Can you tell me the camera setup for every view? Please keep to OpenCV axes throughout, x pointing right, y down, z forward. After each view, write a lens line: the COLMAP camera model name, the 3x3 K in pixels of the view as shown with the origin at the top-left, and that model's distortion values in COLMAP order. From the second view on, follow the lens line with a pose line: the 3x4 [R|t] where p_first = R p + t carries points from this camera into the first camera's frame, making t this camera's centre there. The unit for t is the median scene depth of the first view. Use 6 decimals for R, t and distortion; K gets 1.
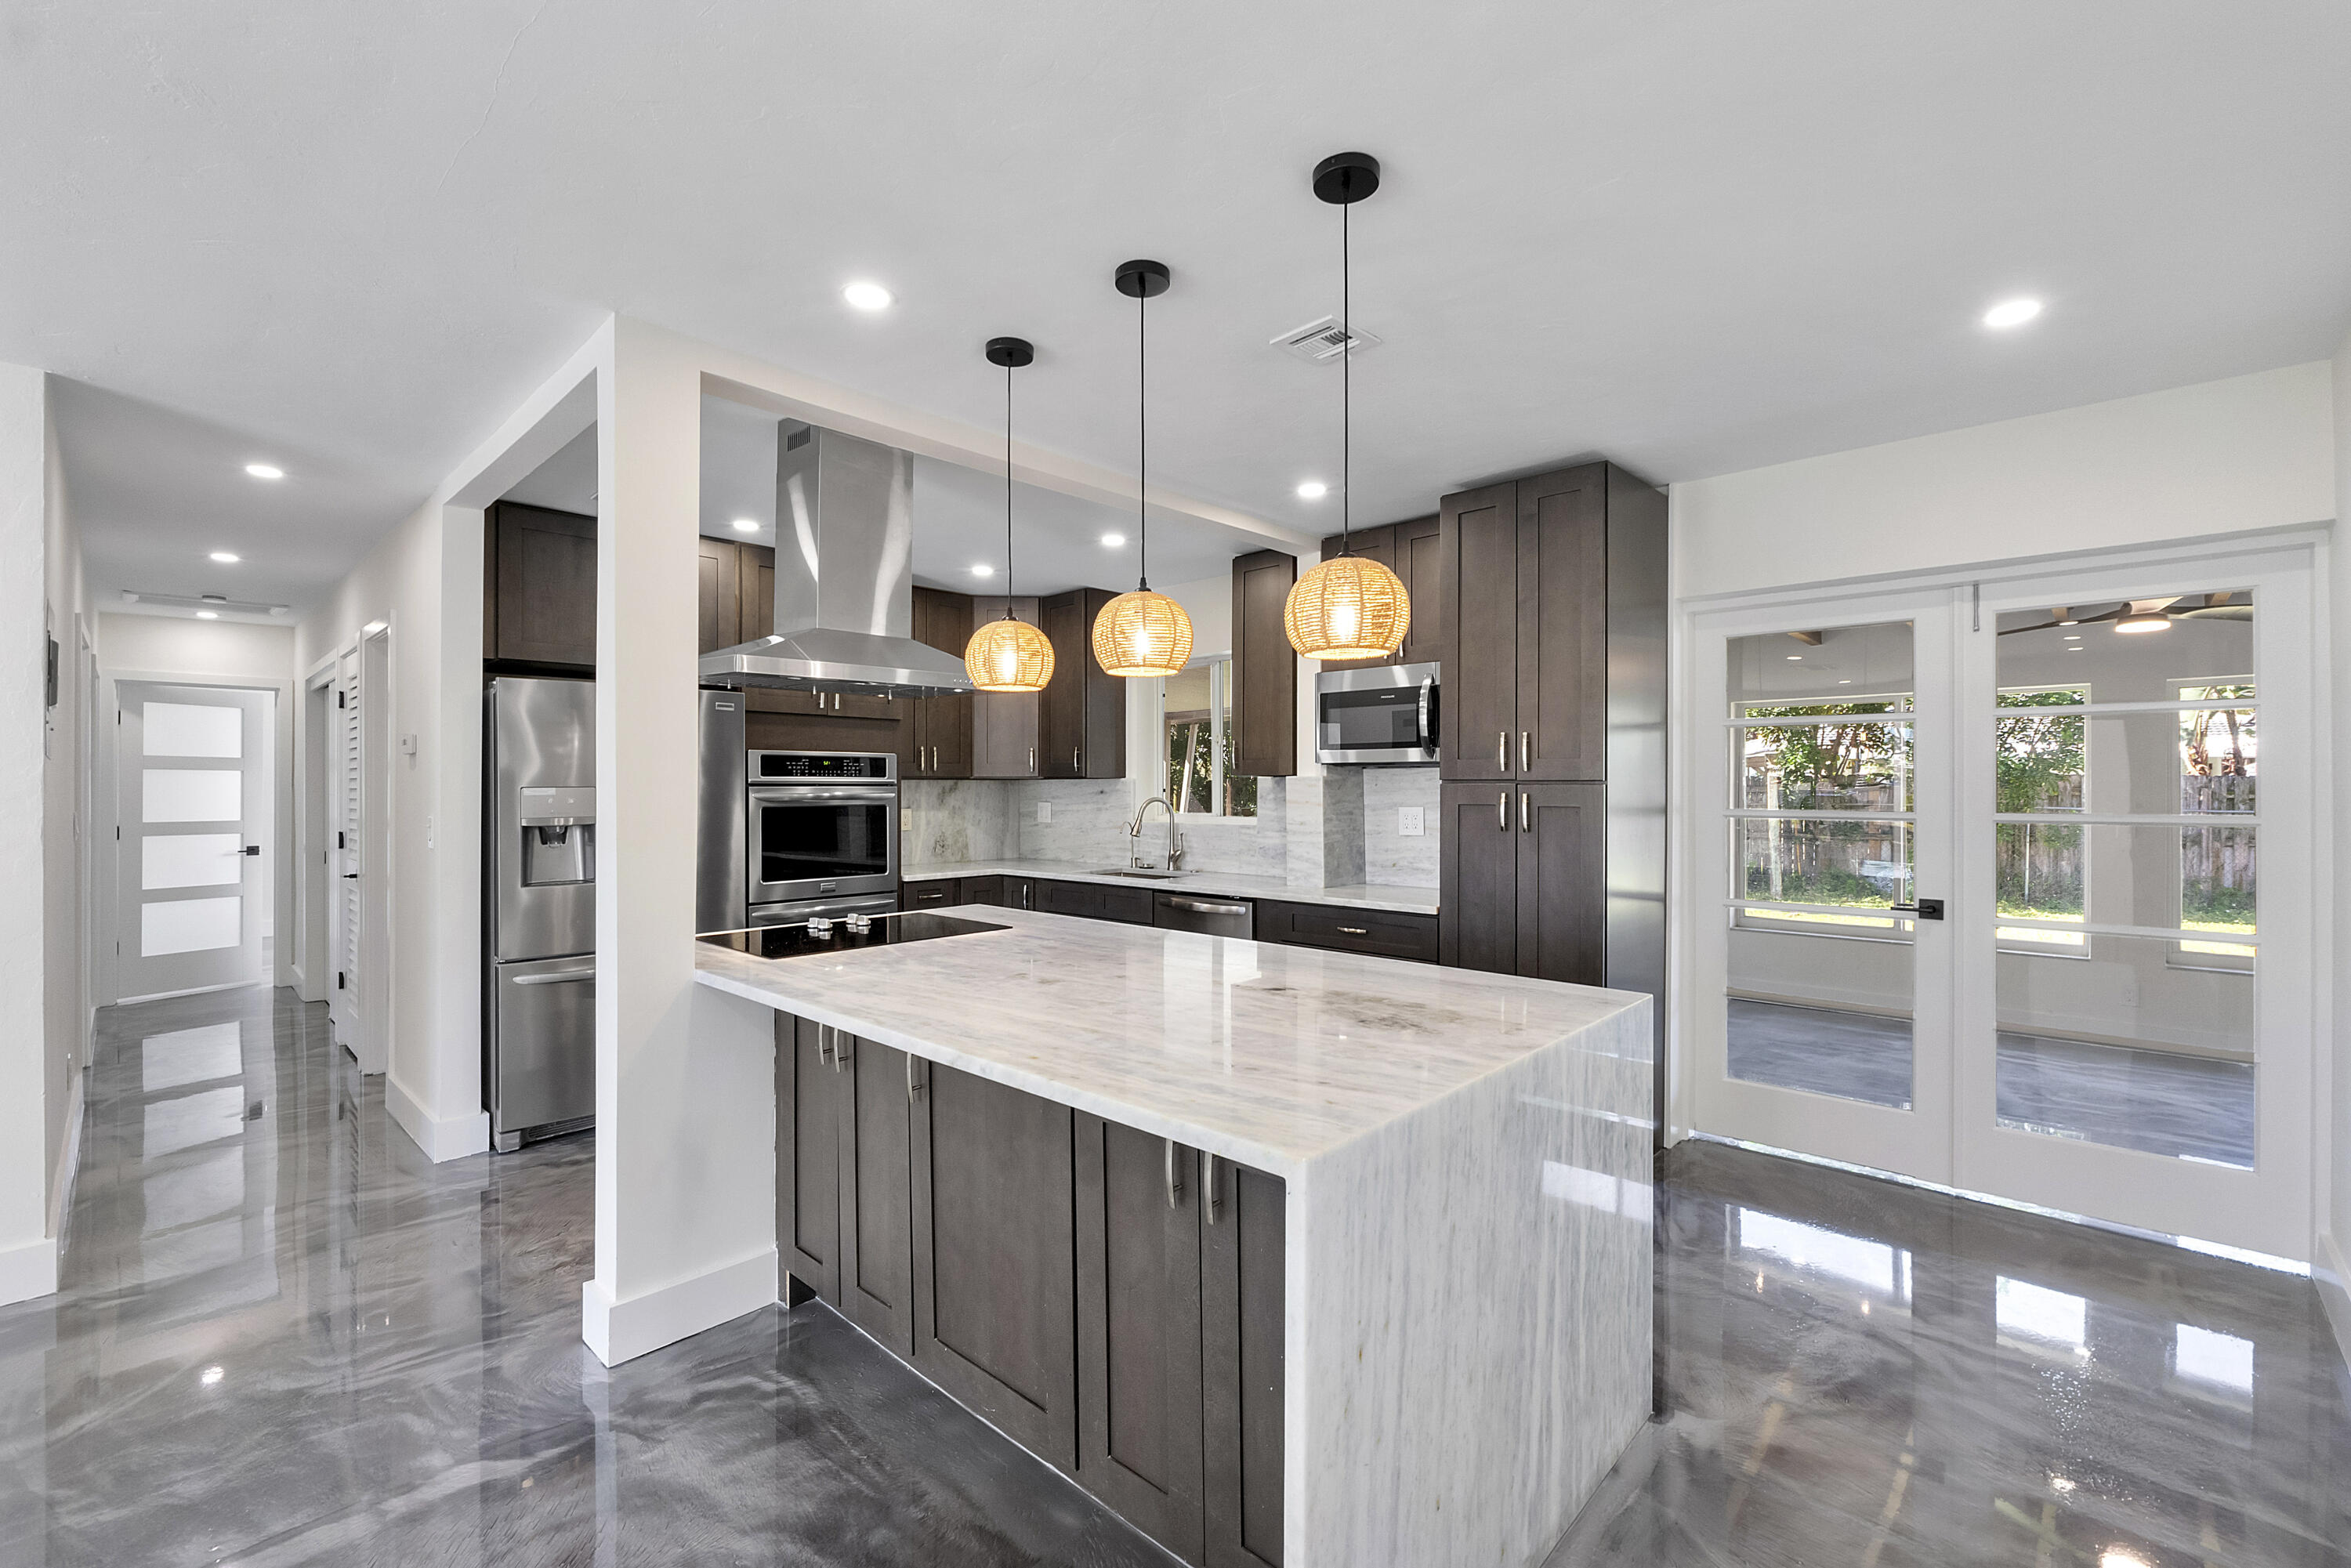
lens RADIAL K [[998.5, 0, 1175.5], [0, 998.5, 784.0], [0, 0, 1]] dist [-0.001477, -0.000196]
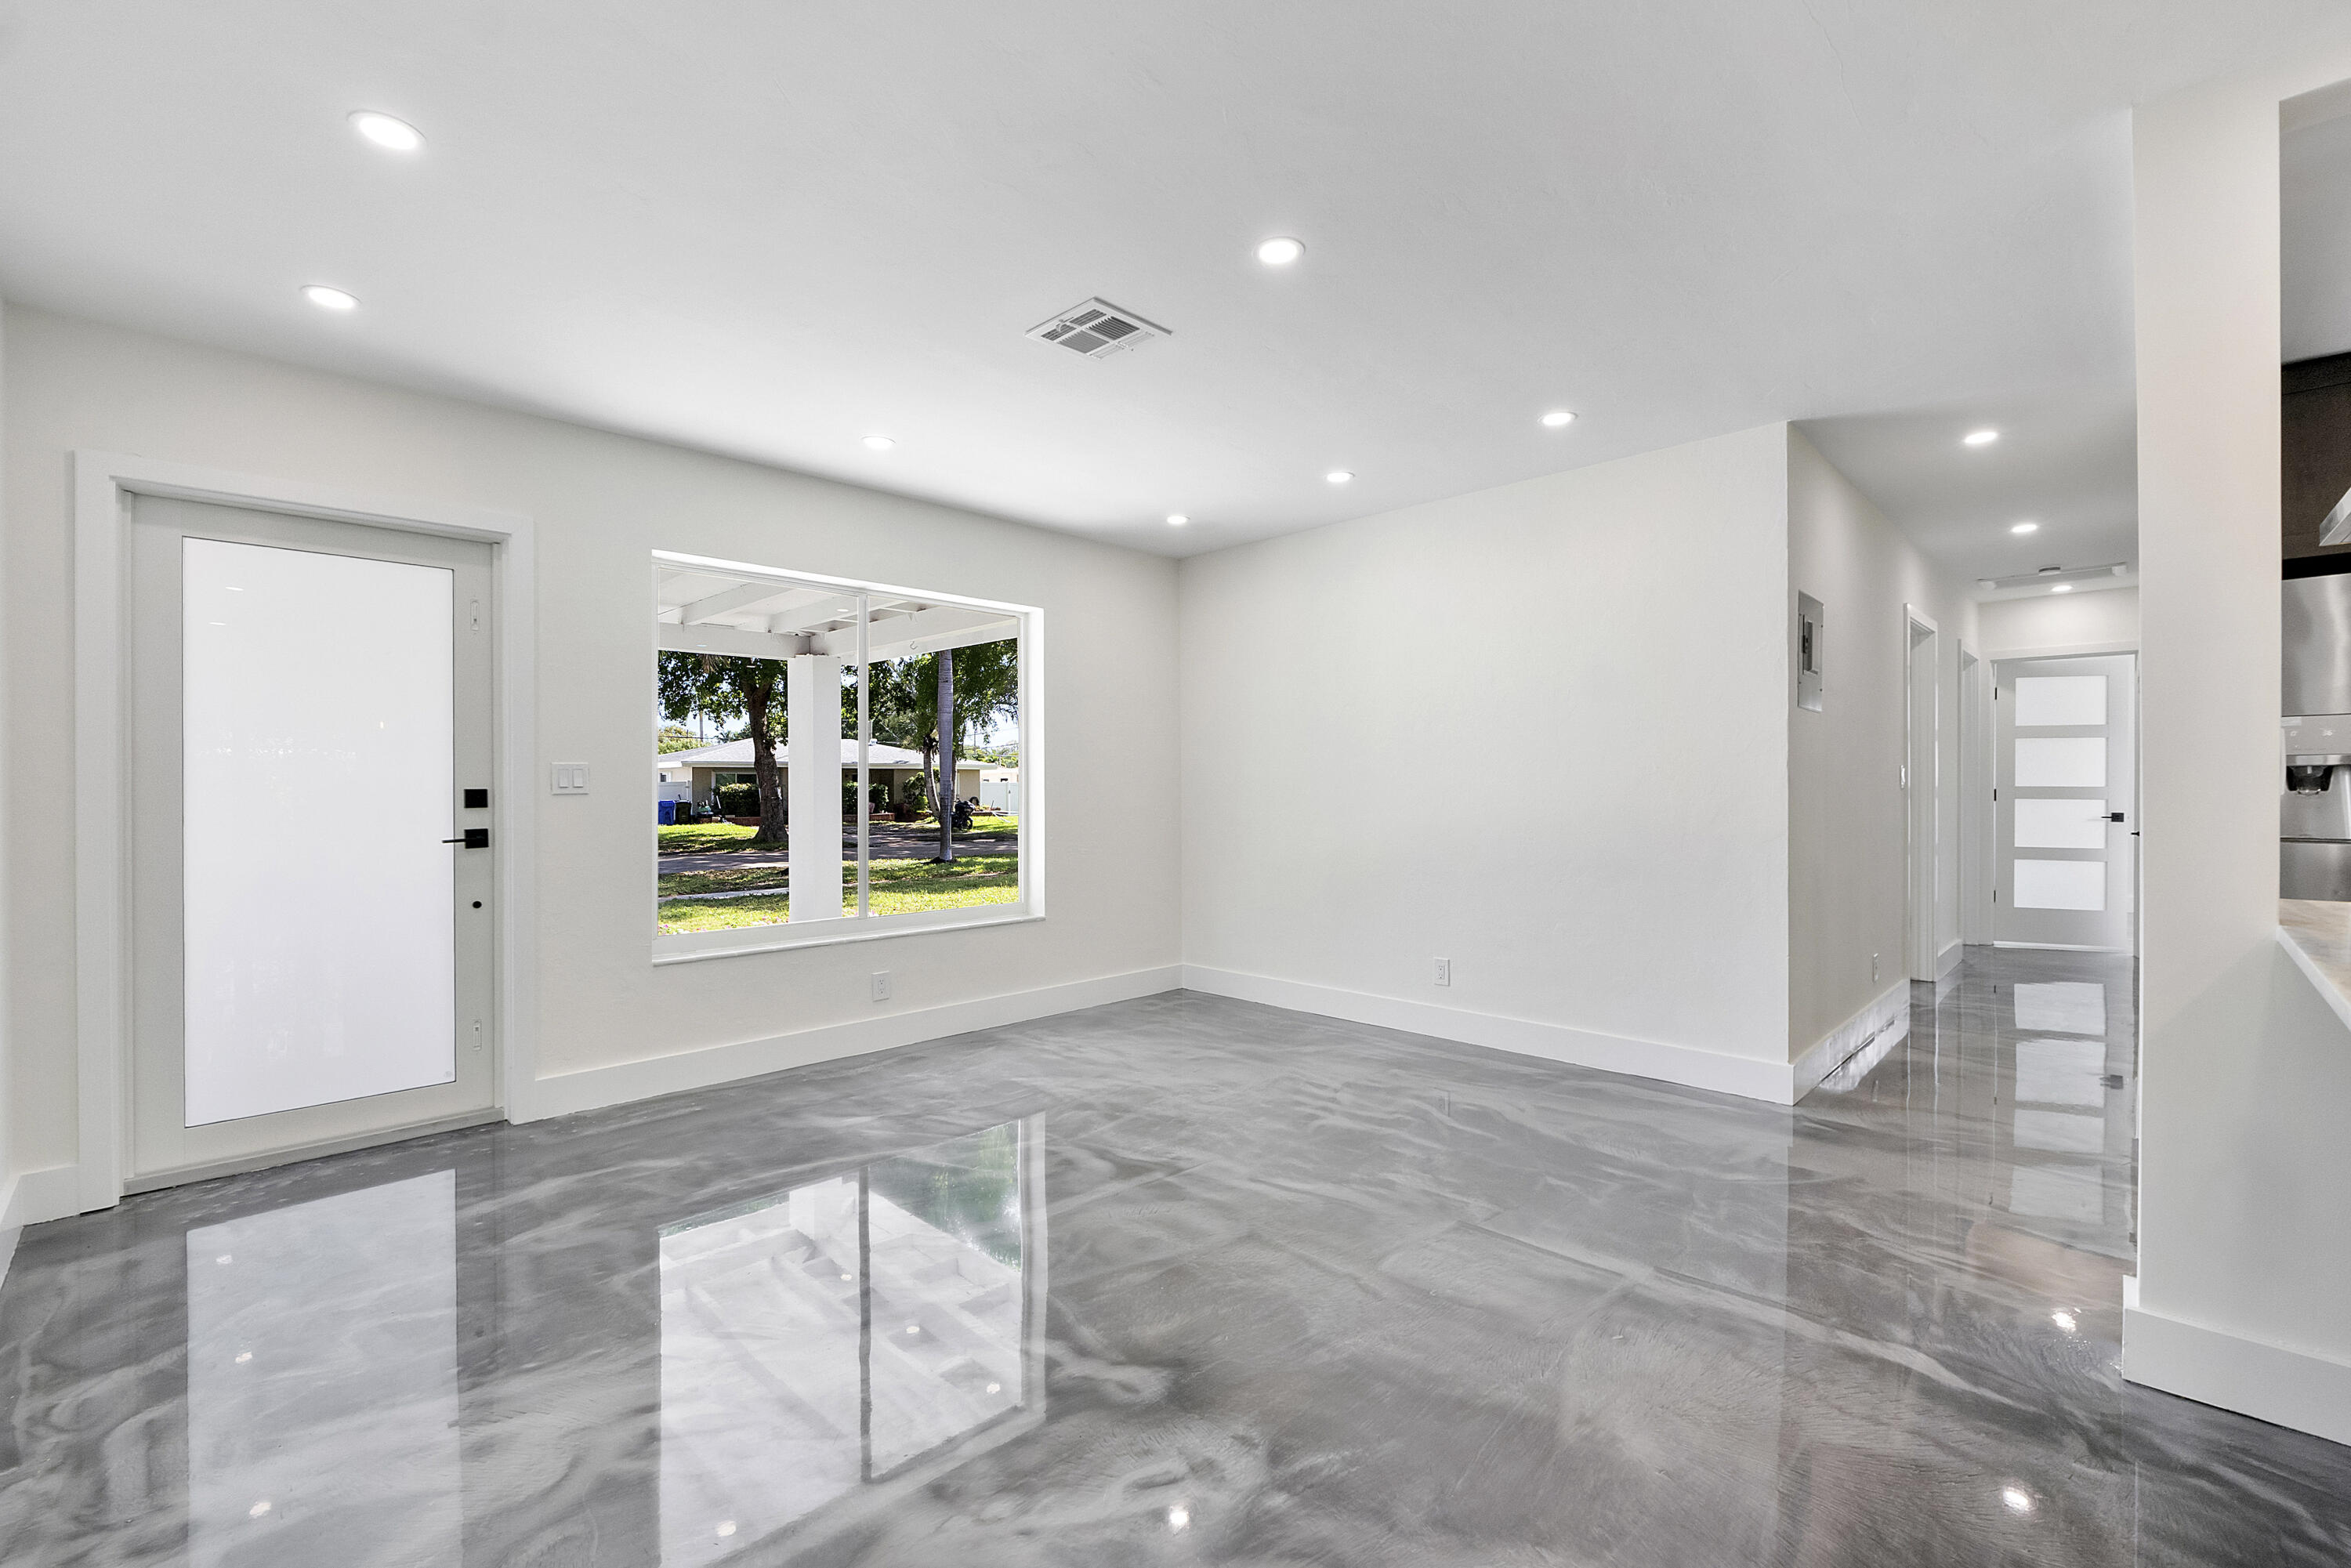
lens RADIAL K [[1006.4, 0, 1163.5], [0, 1006.4, 783.4], [0, 0, 1]] dist [-0.003498, -0.000736]
pose [[-0.030328, -0.000450, -0.999540, 0.143427], [0.004268, 0.999991, -0.000580, 0.041339], [0.999531, -0.004284, -0.030326, 0.110298]]
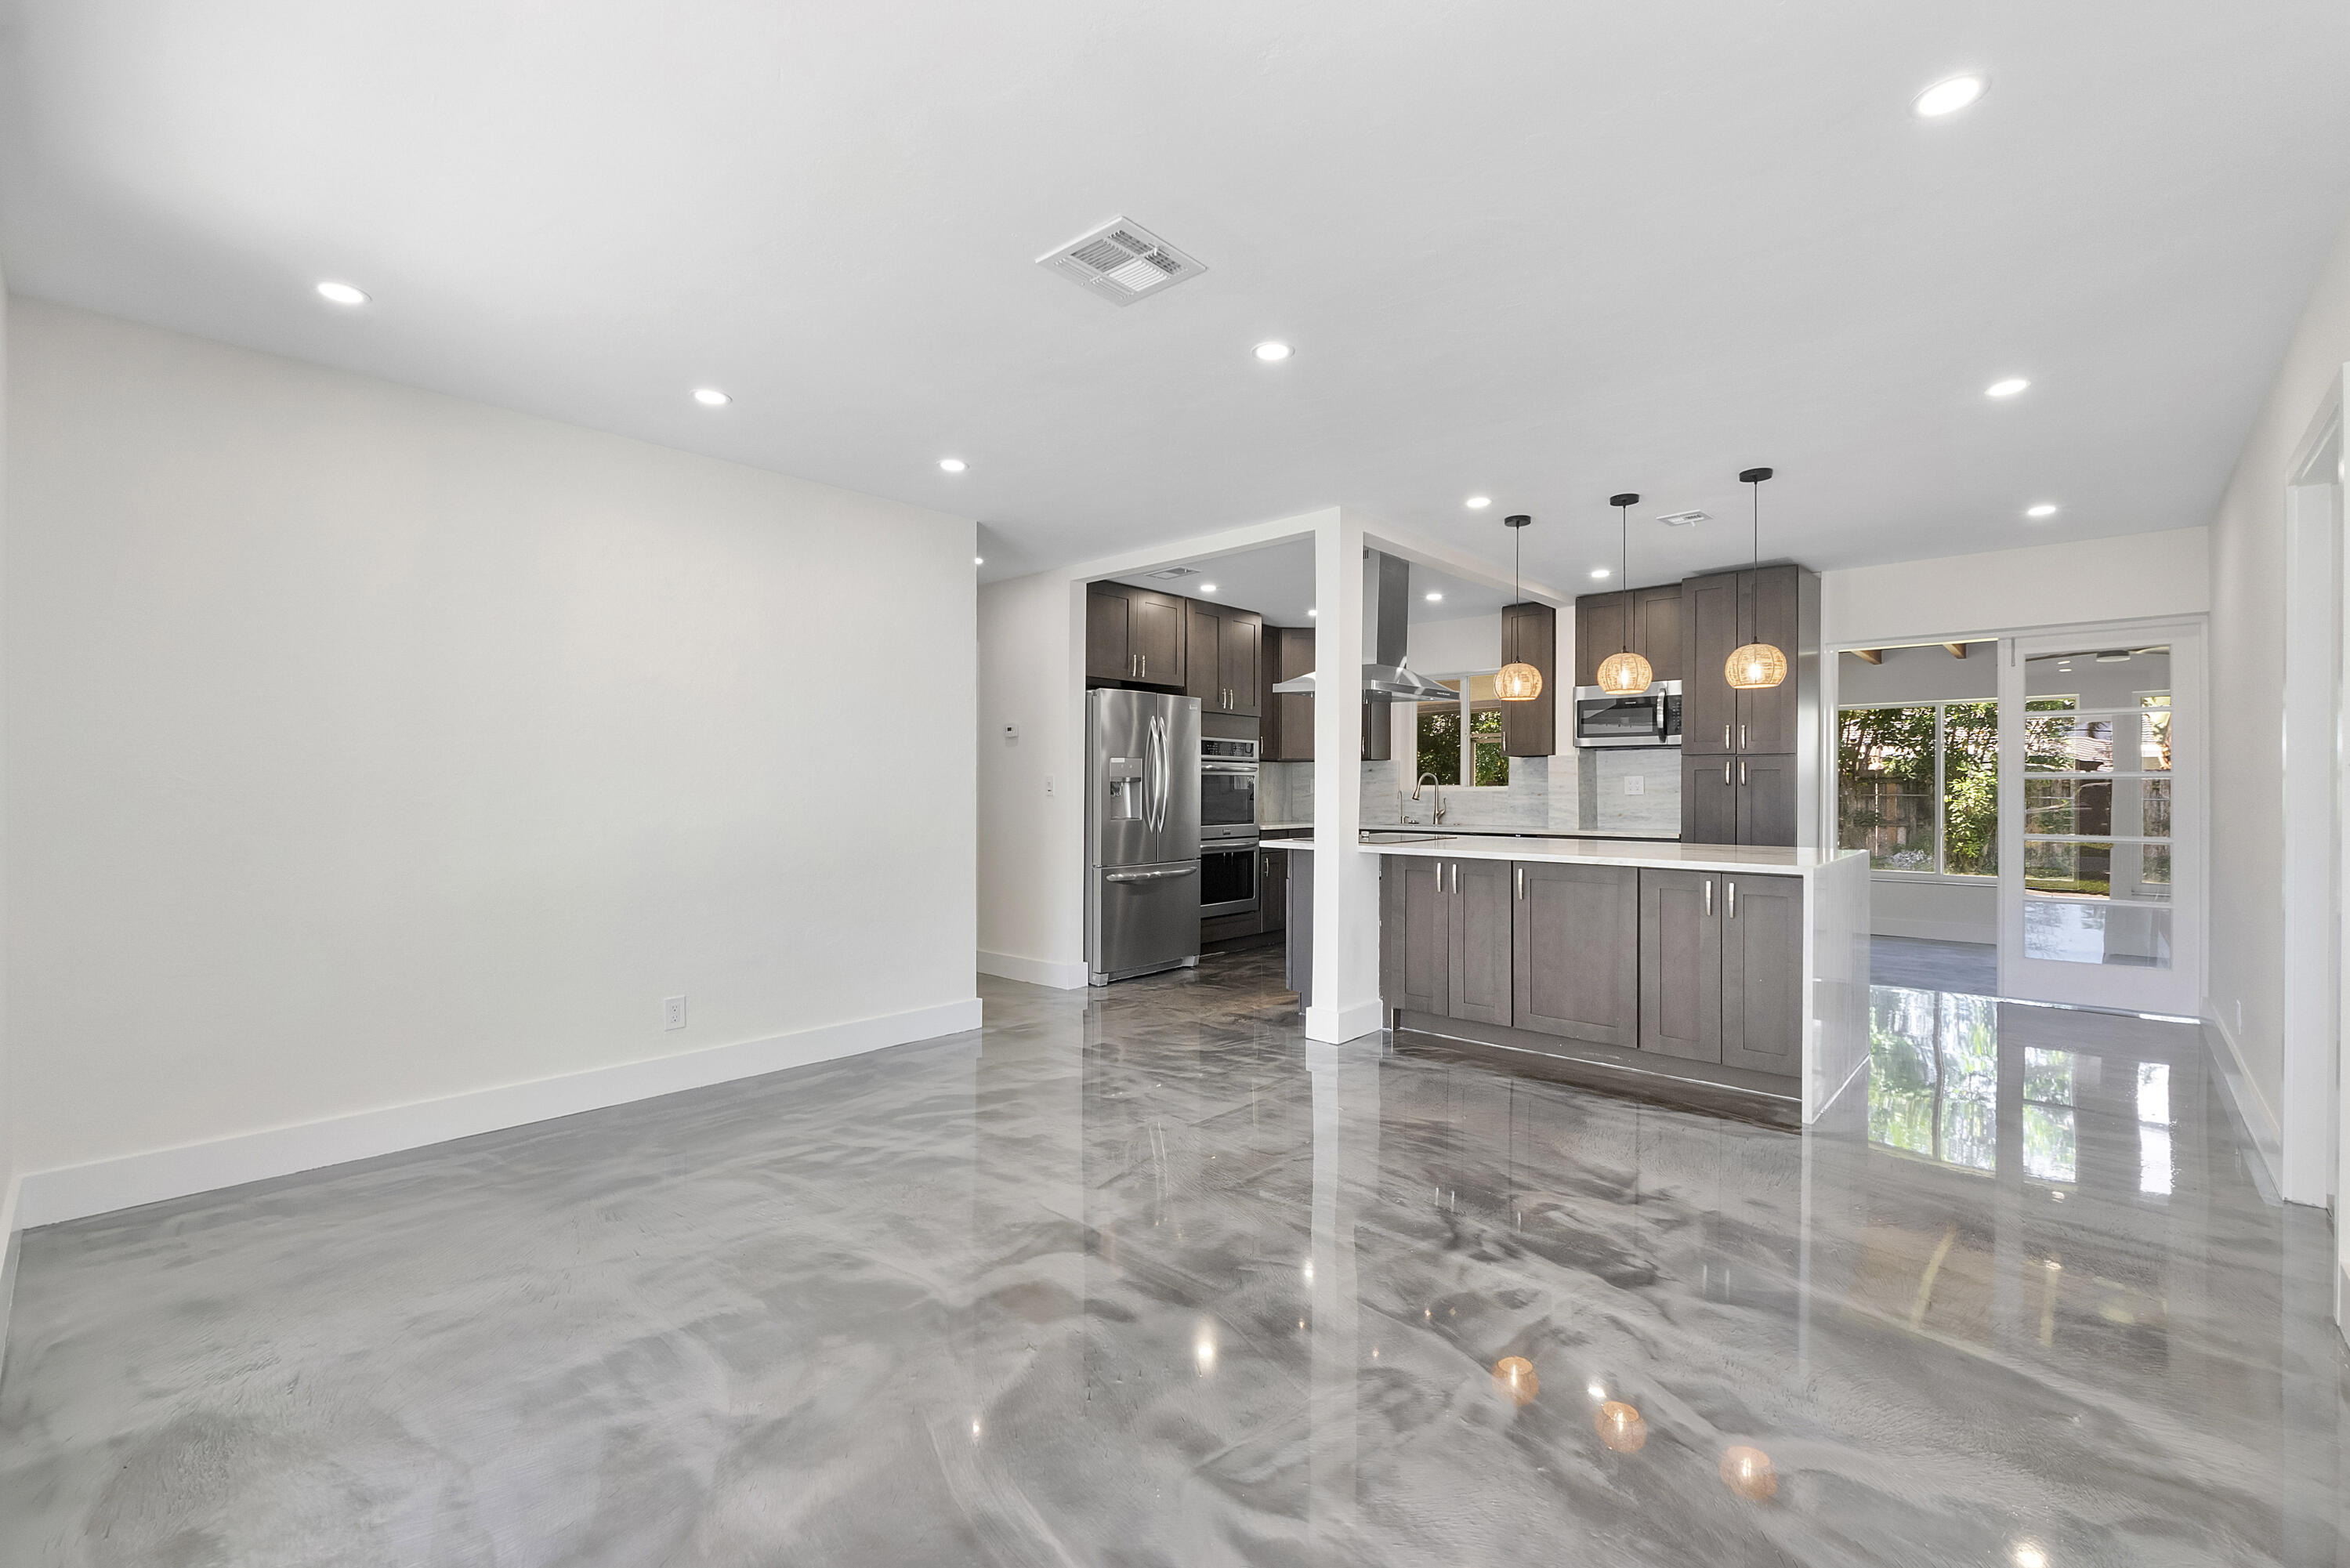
lens RADIAL K [[988.2, 0, 1175.0], [0, 988.2, 784.0], [0, 0, 1]] dist [-0.000177, 0.000023]
pose [[0.999994, 0.002048, 0.002802, -0.431498], [-0.002041, 0.999994, -0.002618, 0.038376], [-0.002807, 0.002612, 0.999993, -0.454684]]
